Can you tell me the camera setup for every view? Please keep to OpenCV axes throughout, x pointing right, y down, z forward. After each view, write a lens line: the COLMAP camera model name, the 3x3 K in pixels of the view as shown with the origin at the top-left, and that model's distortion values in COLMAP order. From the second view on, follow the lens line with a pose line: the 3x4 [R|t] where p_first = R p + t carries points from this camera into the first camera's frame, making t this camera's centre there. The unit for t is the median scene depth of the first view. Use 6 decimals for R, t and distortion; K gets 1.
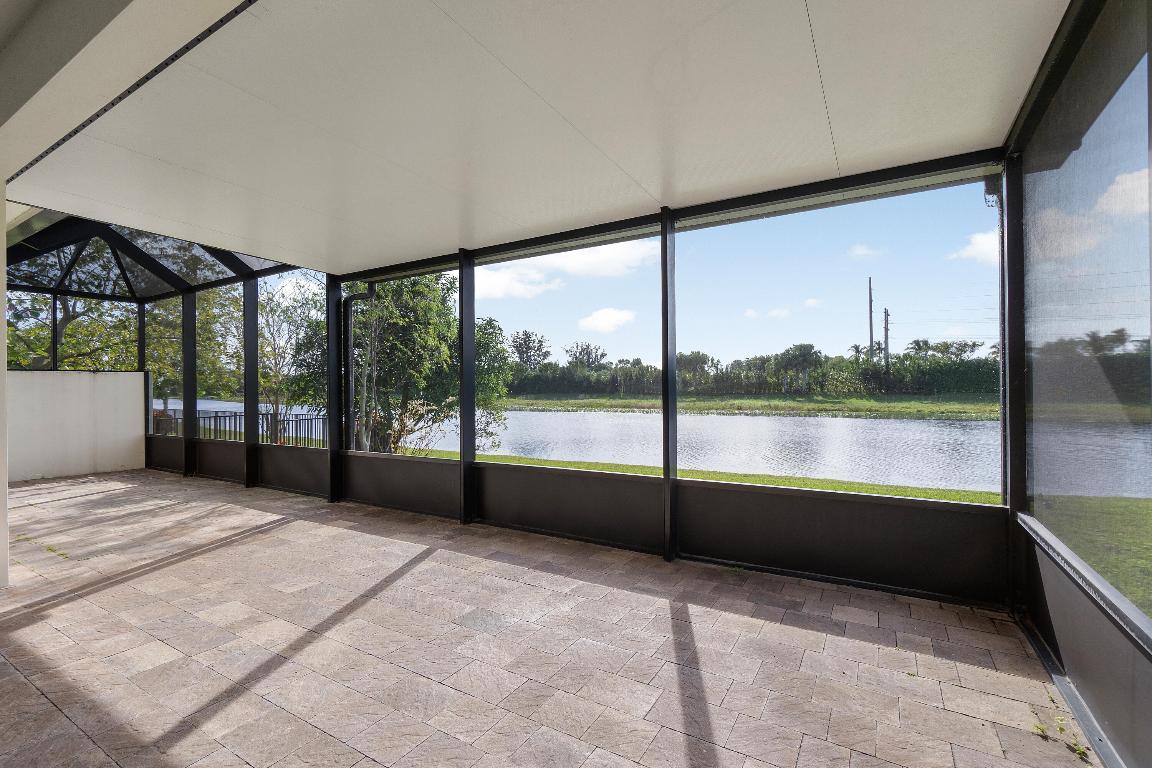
lens RADIAL K [[517.8, 0, 560.7], [0, 517.8, 383.7], [0, 0, 1]] dist [-0.005154, -0.000458]
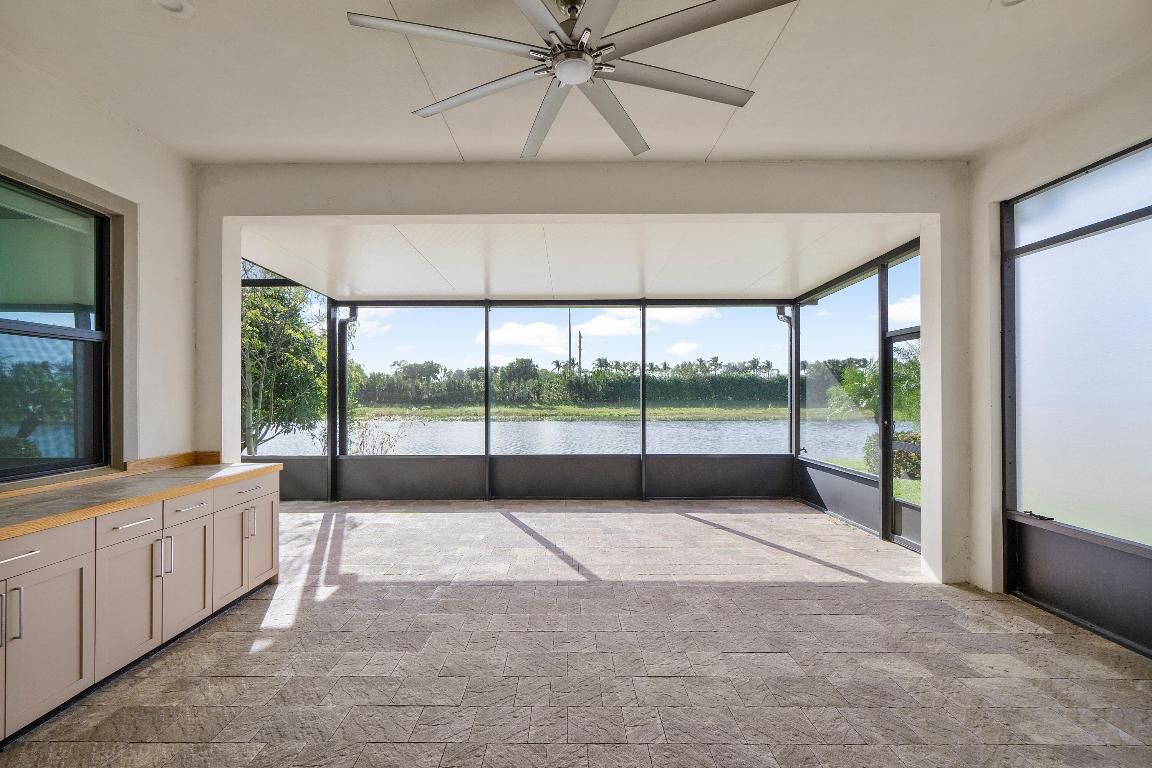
lens RADIAL K [[505.9, 0, 570.0], [0, 505.9, 387.9], [0, 0, 1]] dist [-0.001741, -0.000132]
pose [[0.849320, 0.012551, 0.527729, -0.049224], [-0.008854, 0.999915, -0.009532, -0.000868], [-0.527804, 0.003423, 0.849359, -0.016569]]
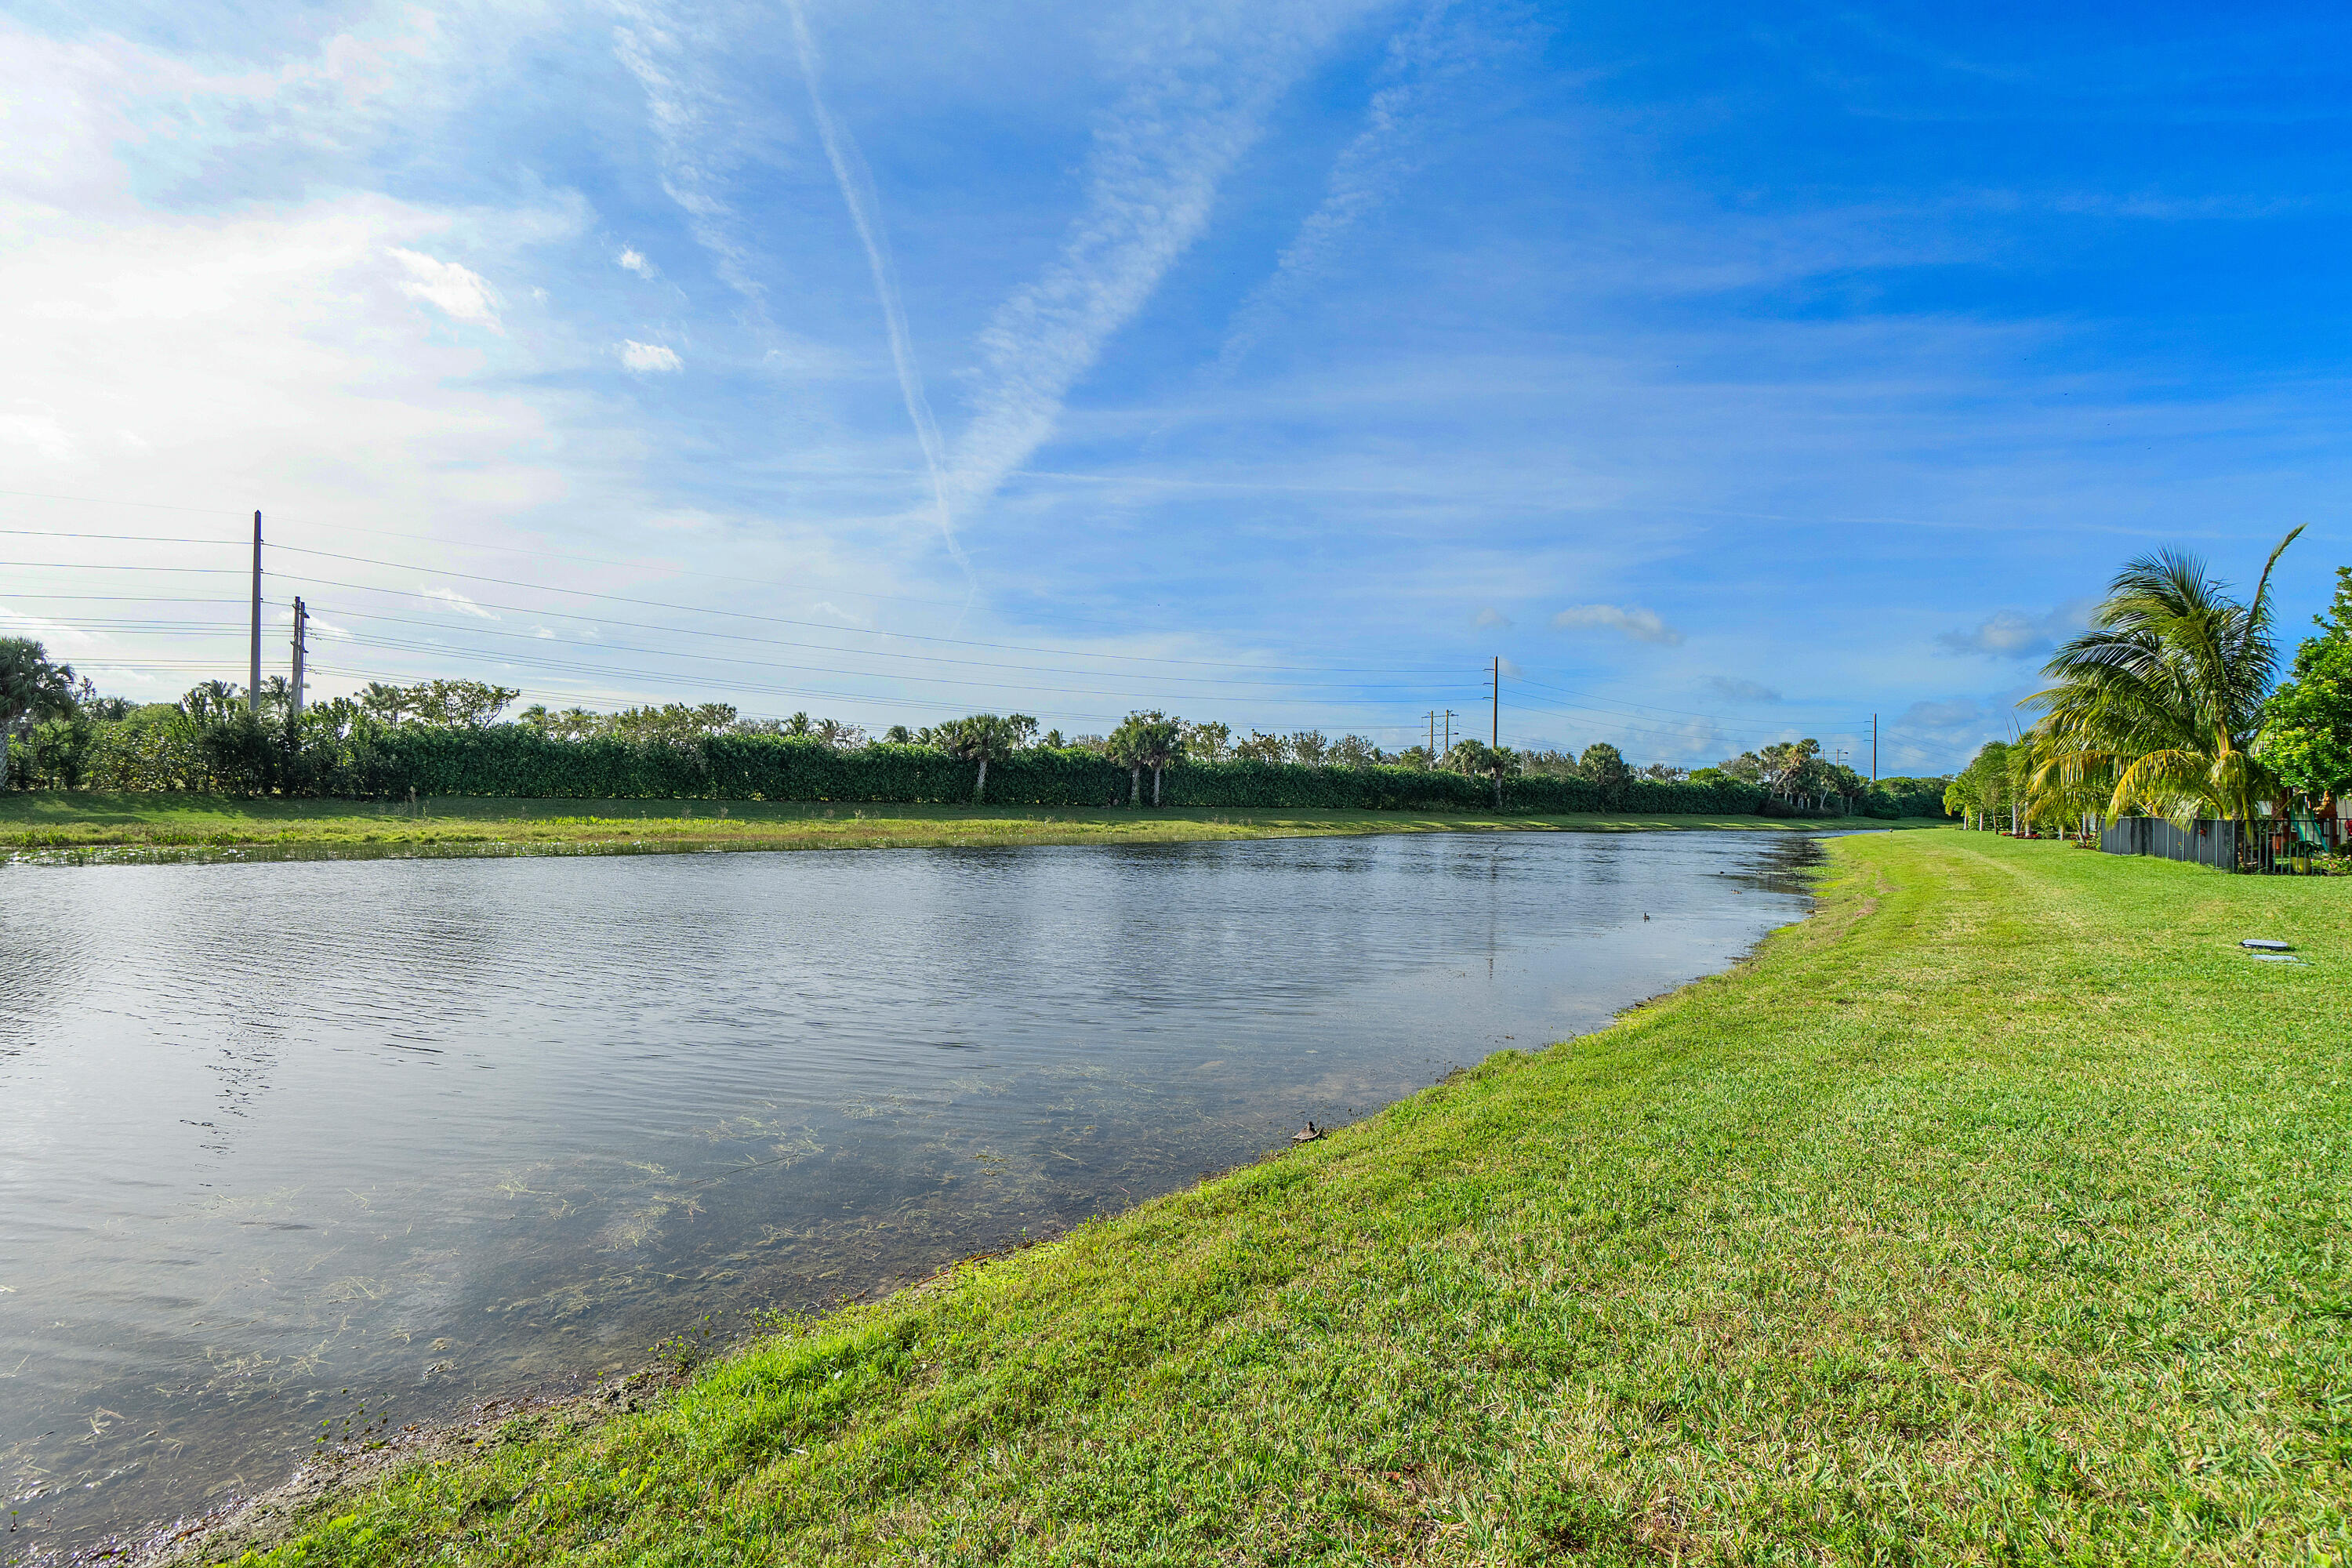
lens RADIAL K [[1032.8, 0, 1163.8], [0, 1032.8, 792.0], [0, 0, 1]] dist [-0.001741, -0.000132]
pose [[0.306935, 0.020402, 0.951512, 0.110907], [-0.024348, 0.999611, -0.013579, 0.011282], [-0.951419, -0.019000, 0.307313, 0.155474]]
